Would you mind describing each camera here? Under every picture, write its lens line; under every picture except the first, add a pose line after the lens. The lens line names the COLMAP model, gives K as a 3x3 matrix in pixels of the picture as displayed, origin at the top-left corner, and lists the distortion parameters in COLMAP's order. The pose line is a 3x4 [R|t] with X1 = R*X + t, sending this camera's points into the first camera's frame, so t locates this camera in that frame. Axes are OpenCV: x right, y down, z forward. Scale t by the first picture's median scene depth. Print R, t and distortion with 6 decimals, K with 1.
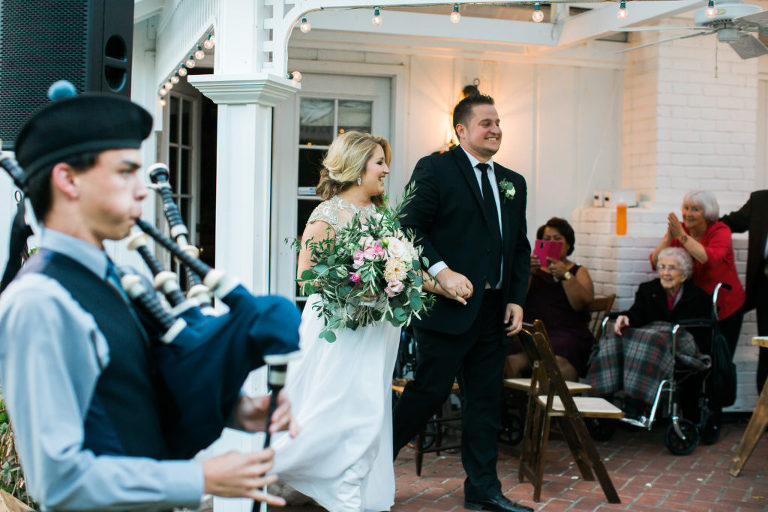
lens RADIAL K [[1097.0, 0, 384.4], [0, 1097.0, 218.3], [0, 0, 1]] dist [-0.128005, 0.078897]
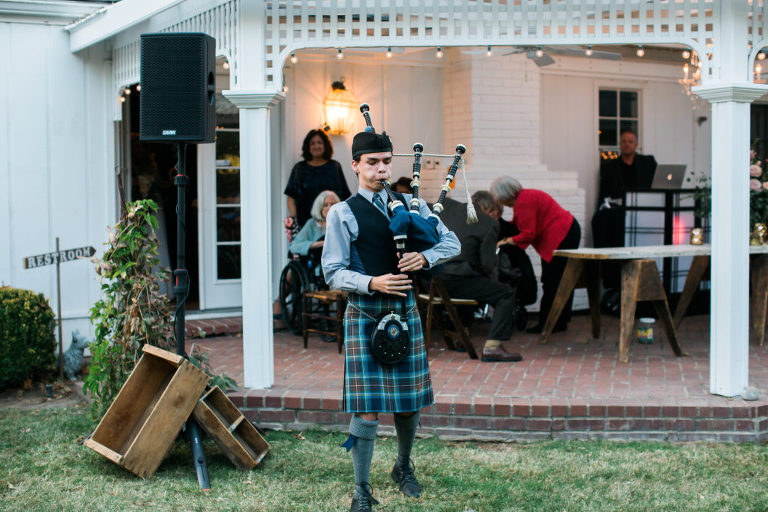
lens RADIAL K [[1097.0, 0, 384.4], [0, 1097.0, 218.3], [0, 0, 1]] dist [-0.128005, 0.078897]
pose [[0.973063, -0.036205, 0.227677, -0.180966], [0.029424, 0.999019, 0.033109, 0.004079], [-0.228652, -0.025518, 0.973174, -0.337415]]
